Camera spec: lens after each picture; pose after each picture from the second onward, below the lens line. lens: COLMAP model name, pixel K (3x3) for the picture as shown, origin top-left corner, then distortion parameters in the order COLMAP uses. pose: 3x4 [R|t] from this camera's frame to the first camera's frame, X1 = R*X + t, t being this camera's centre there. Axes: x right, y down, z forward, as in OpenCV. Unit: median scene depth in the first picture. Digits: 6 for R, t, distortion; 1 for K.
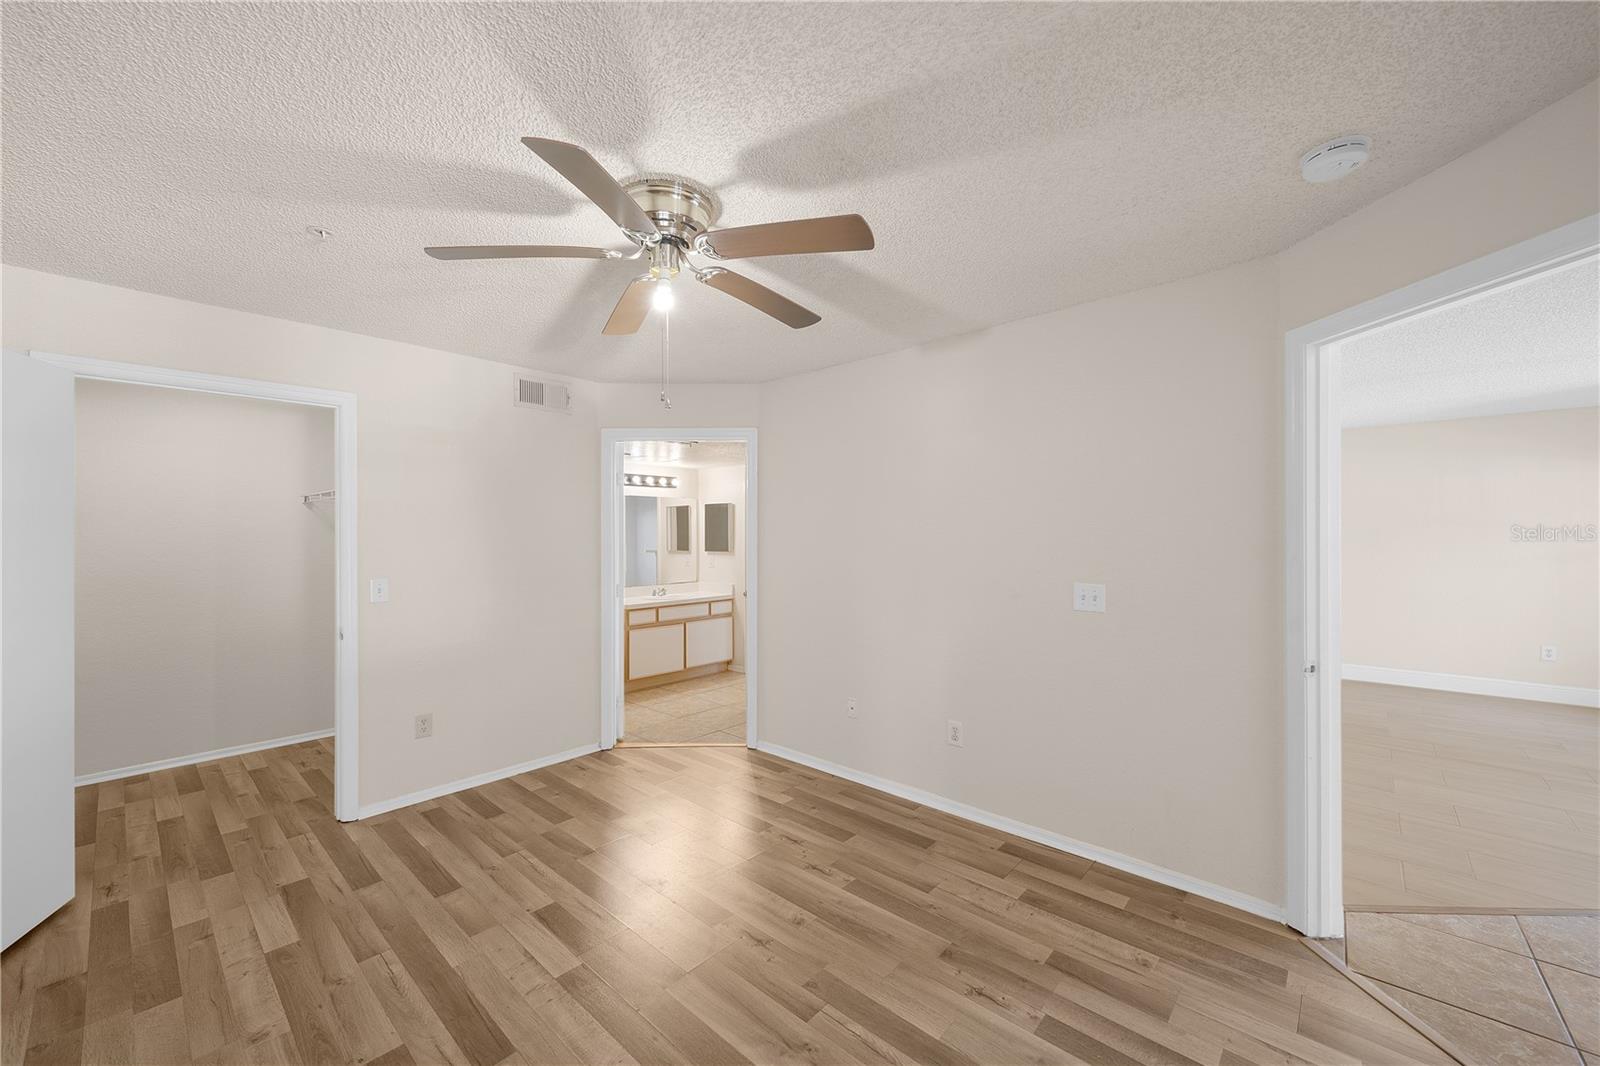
lens RADIAL K [[638.7, 0, 800.0], [0, 638.7, 533.0], [0, 0, 1]] dist [-0.000479, -0.000105]
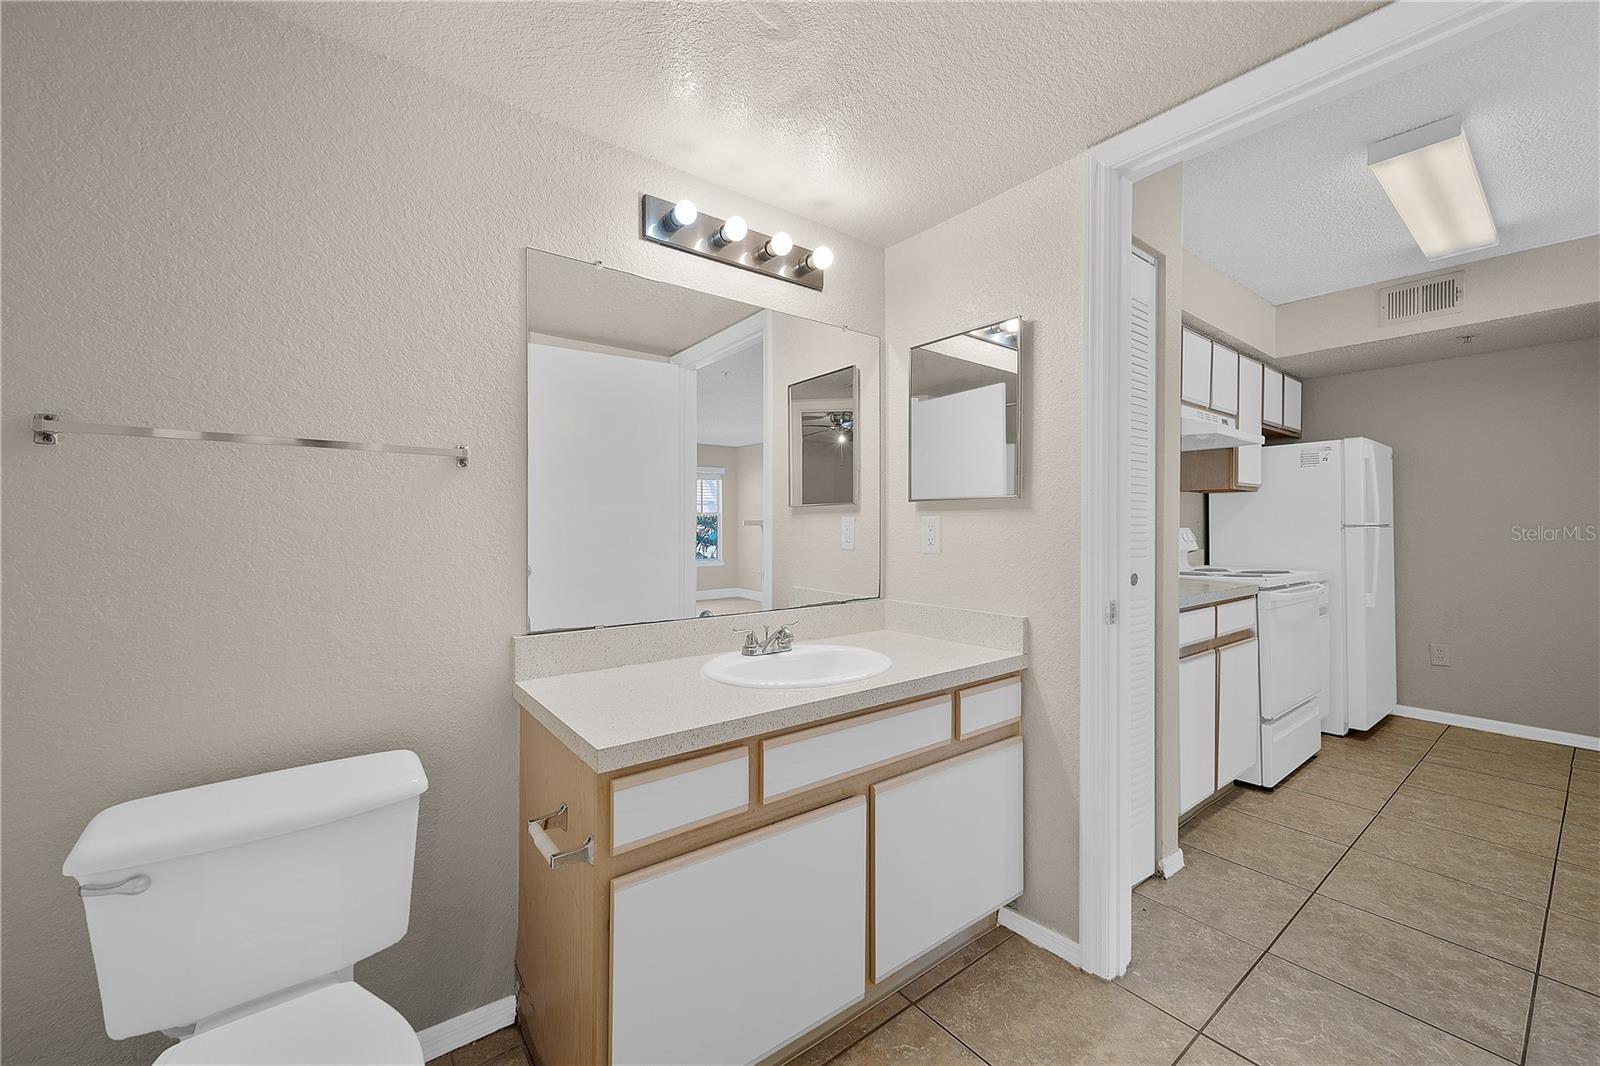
lens RADIAL K [[638.7, 0, 800.0], [0, 638.7, 533.0], [0, 0, 1]] dist [-0.000479, -0.000105]
pose [[0.986417, 0.017080, -0.163368, -0.164071], [-0.012984, 0.999575, 0.026108, 0.038073], [0.163744, -0.023632, 0.986220, 0.741521]]
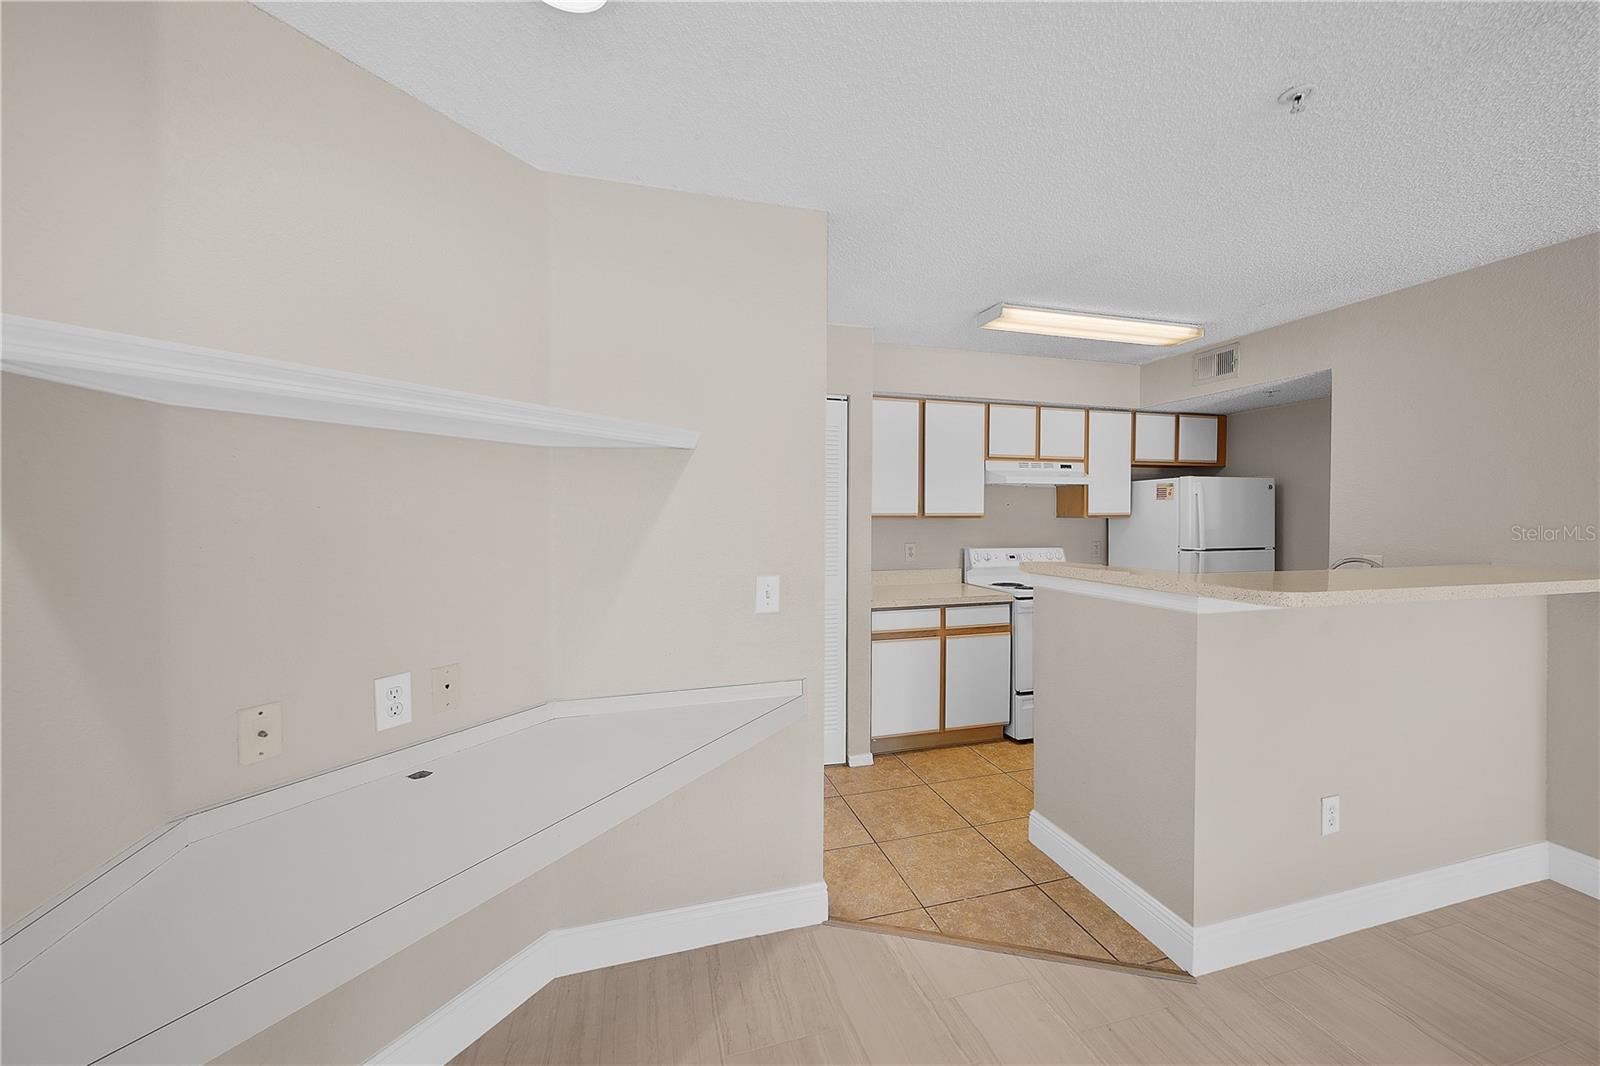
lens RADIAL K [[656.7, 0, 858.7], [0, 656.7, 531.0], [0, 0, 1]] dist [-0.000584, -0.000050]
pose [[0.880617, 0.034478, -0.472572, 0.250348], [-0.012276, 0.998674, 0.049986, -0.010538], [0.473669, -0.038218, 0.879873, 0.601905]]
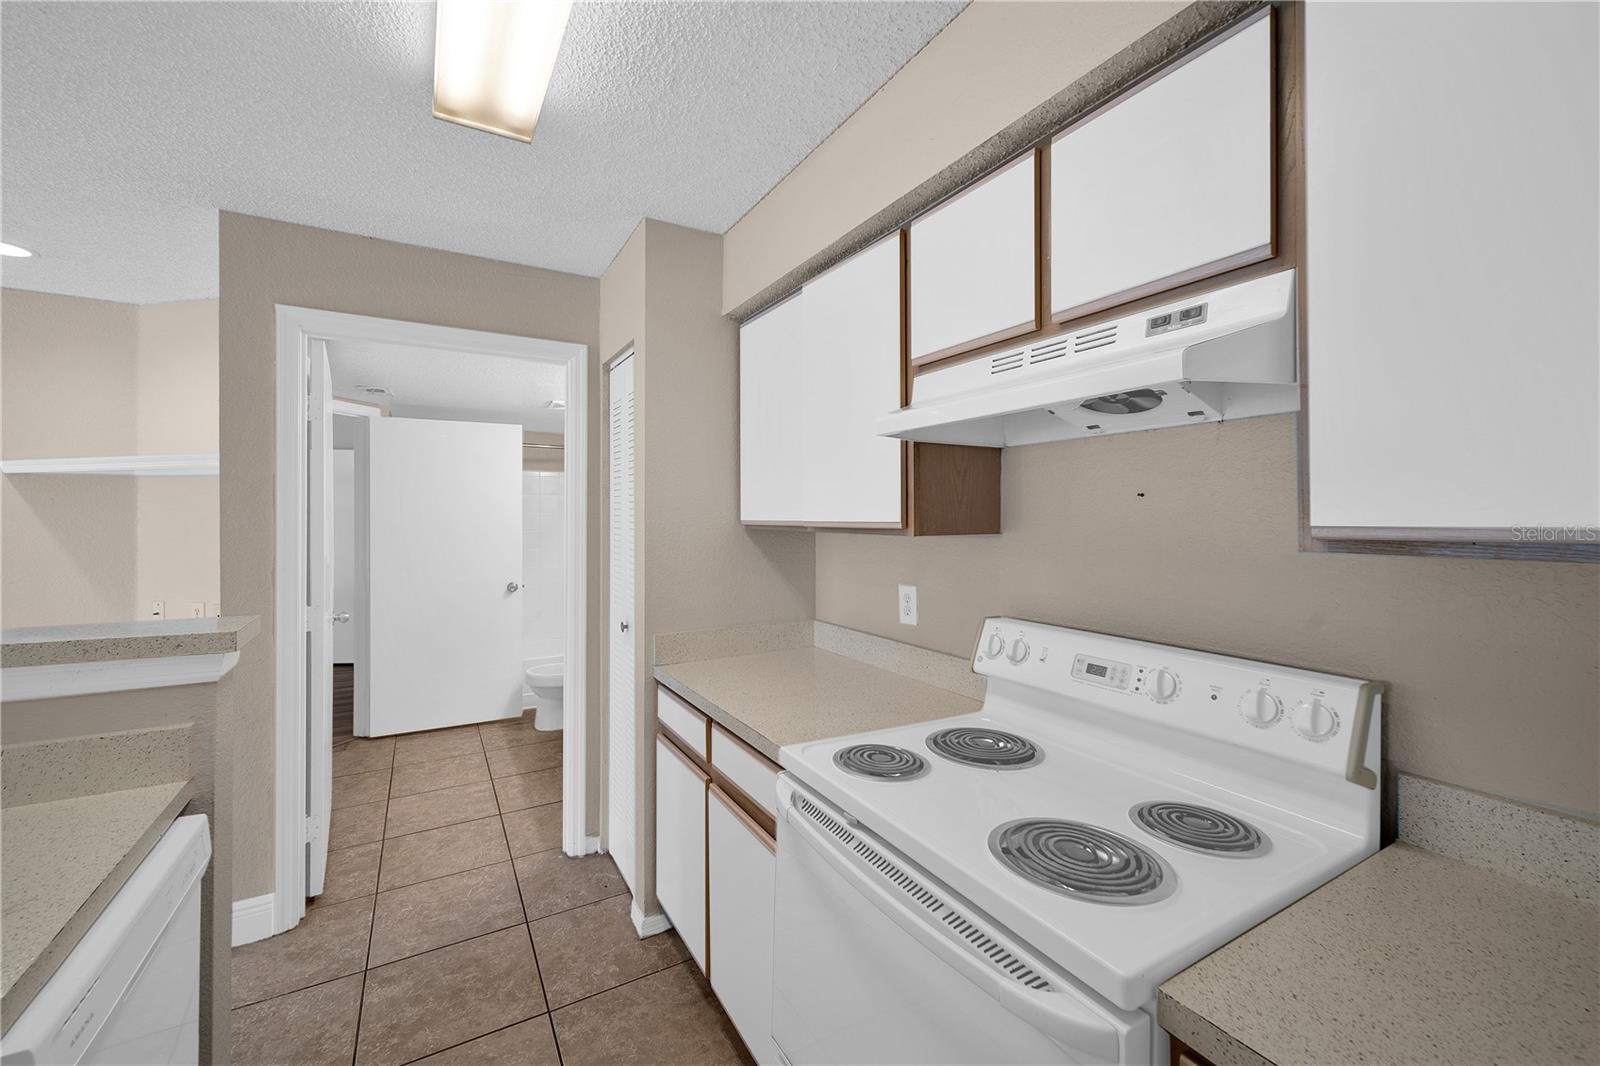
lens RADIAL K [[638.7, 0, 800.0], [0, 638.7, 533.0], [0, 0, 1]] dist [-0.000479, -0.000105]
pose [[-0.300195, 0.028498, -0.953452, 0.288547], [0.008948, 0.999594, 0.027060, 0.000243], [0.953836, -0.000408, -0.300328, 1.306343]]
